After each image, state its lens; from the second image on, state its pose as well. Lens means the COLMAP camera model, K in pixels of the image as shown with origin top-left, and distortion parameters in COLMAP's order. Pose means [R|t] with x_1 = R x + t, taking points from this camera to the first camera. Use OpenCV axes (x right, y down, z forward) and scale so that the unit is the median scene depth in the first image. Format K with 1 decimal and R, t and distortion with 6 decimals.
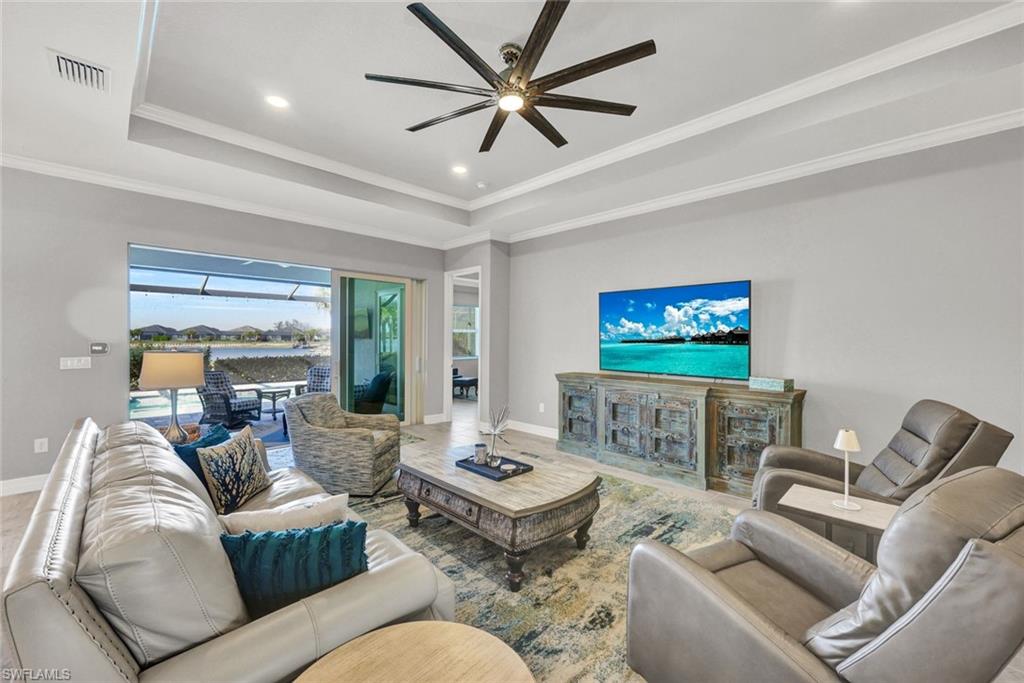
lens RADIAL K [[414.6, 0, 507.8], [0, 414.6, 344.7], [0, 0, 1]] dist [0.000566, 0.000286]
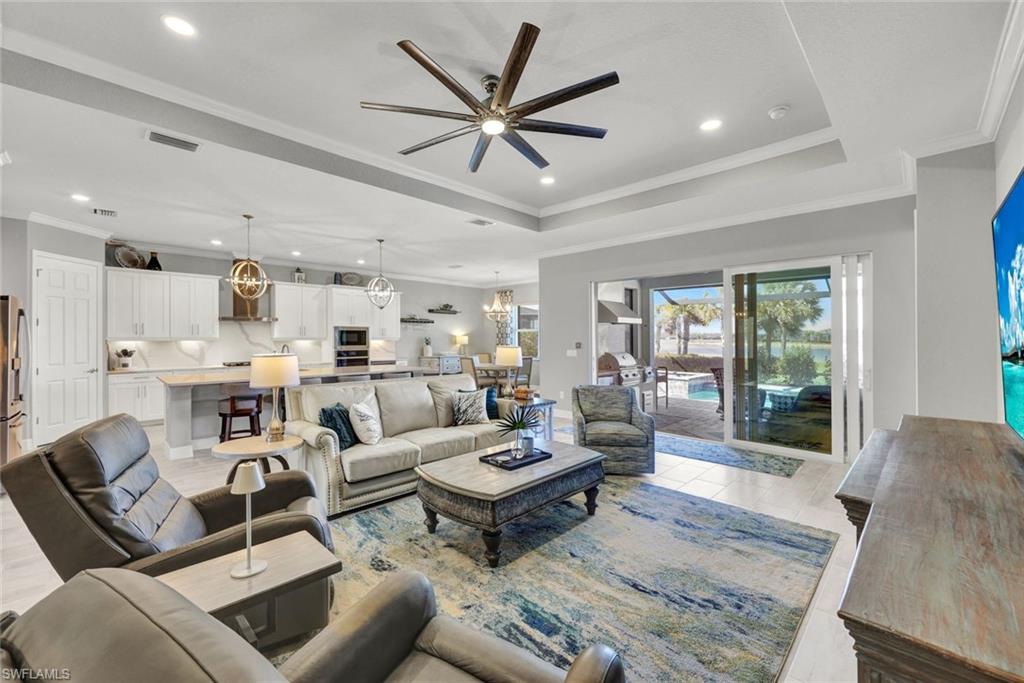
lens RADIAL K [[414.6, 0, 509.1], [0, 414.6, 331.0], [0, 0, 1]] dist [0.000566, 0.000286]
pose [[0.014523, -0.017354, -0.999744, 0.747382], [-0.018256, 0.999678, -0.017618, -0.013278], [0.999728, 0.018507, 0.014202, 0.679467]]
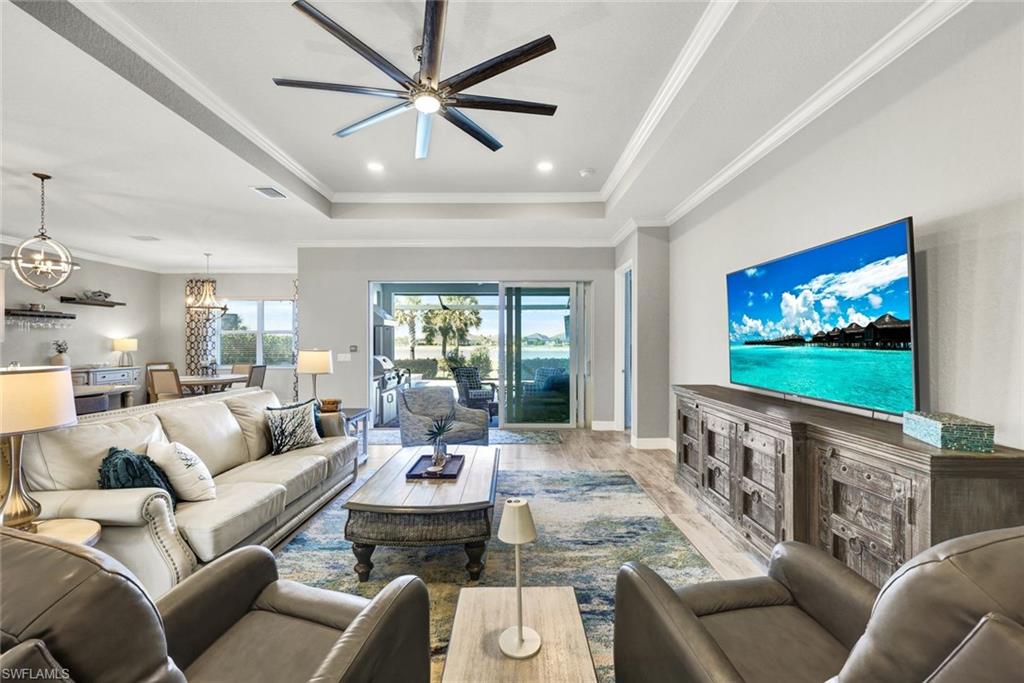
lens RADIAL K [[414.6, 0, 510.1], [0, 414.6, 338.0], [0, 0, 1]] dist [0.000566, 0.000286]
pose [[0.713486, -0.010183, -0.700595, 0.568544], [-0.008474, 0.999696, -0.023161, 0.001359], [0.700618, 0.022462, 0.713183, 0.279804]]
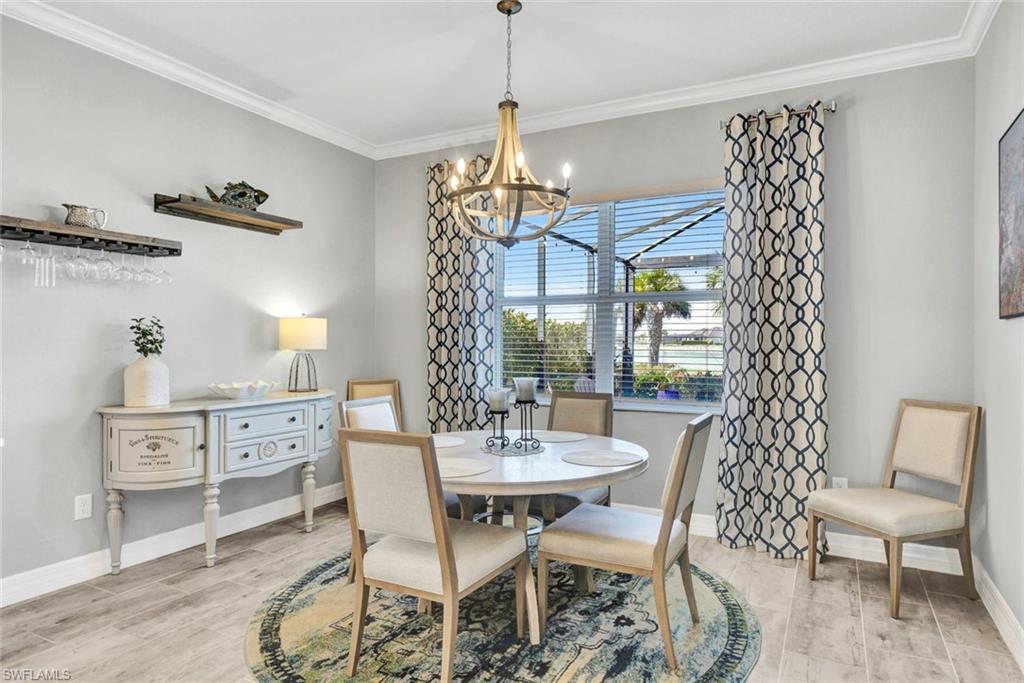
lens RADIAL K [[613.9, 0, 509.1], [0, 613.9, 335.3], [0, 0, 1]] dist [-0.004580, -0.000109]
pose [[0.298844, -0.001115, -0.954301, -0.918778], [-0.022134, 0.999722, -0.008099, 0.007357], [0.954045, 0.023543, 0.298736, 0.426736]]
